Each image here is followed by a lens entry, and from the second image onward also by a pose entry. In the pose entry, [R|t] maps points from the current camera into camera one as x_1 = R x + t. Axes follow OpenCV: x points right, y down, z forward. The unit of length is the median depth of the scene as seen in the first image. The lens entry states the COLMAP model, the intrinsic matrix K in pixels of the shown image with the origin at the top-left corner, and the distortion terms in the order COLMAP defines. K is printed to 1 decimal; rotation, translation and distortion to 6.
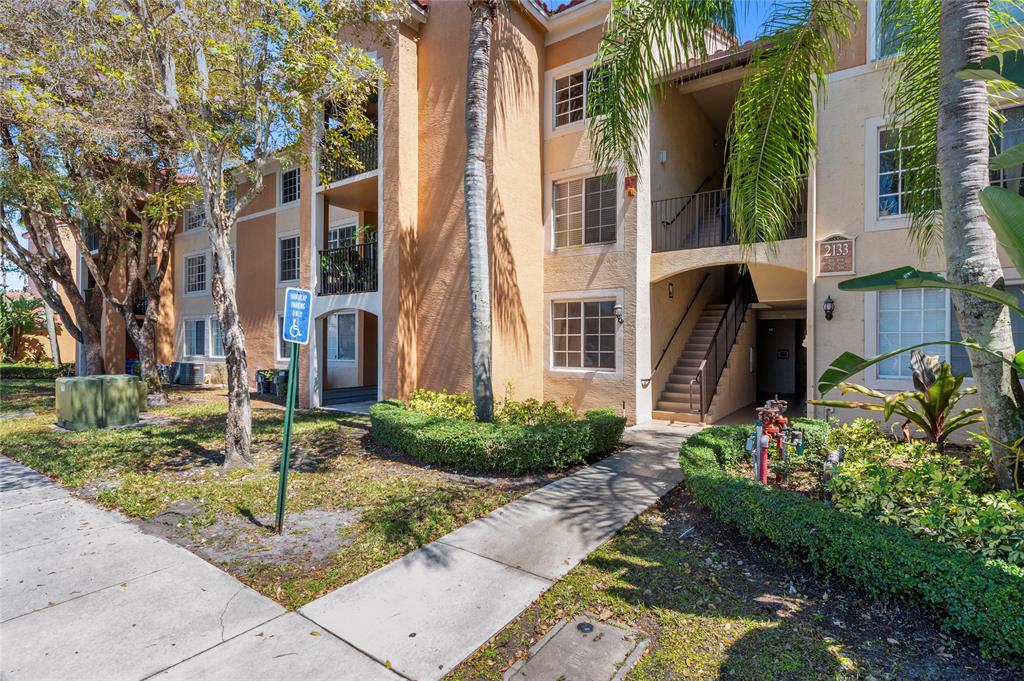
lens RADIAL K [[491.6, 0, 512.0], [0, 491.6, 340.5], [0, 0, 1]] dist [-0.000017, -0.000004]
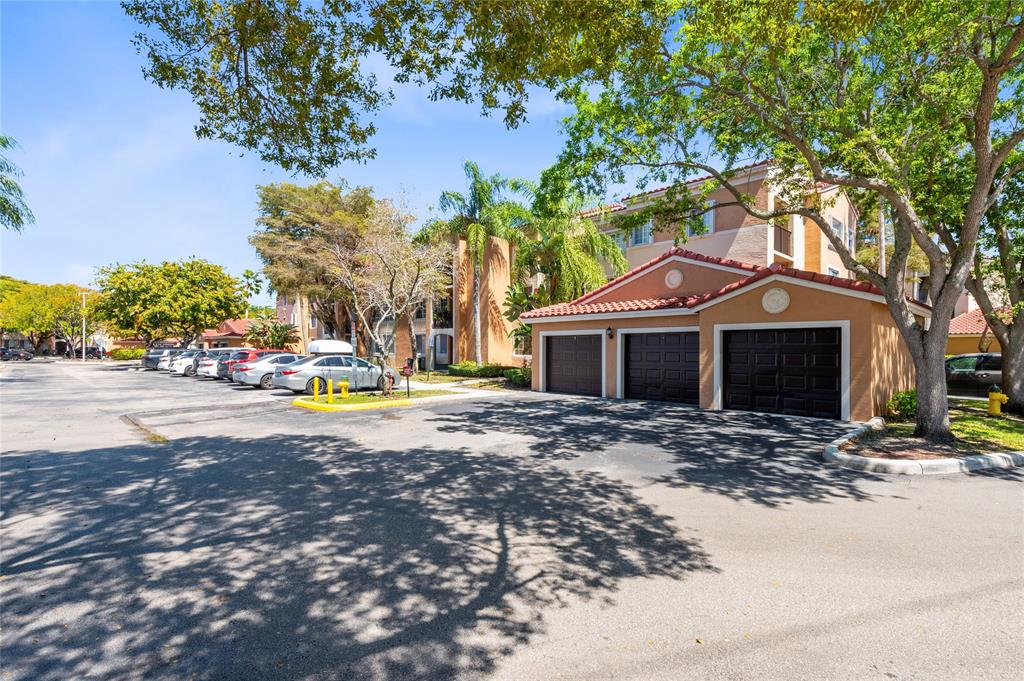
lens RADIAL K [[485.2, 0, 512.0], [0, 485.2, 340.5], [0, 0, 1]] dist [-0.000036, -0.000008]
pose [[0.986150, -0.000203, -0.165854, 0.511689], [-0.001312, 0.999958, -0.009029, 0.000320], [0.165849, 0.009121, 0.986109, -1.668366]]
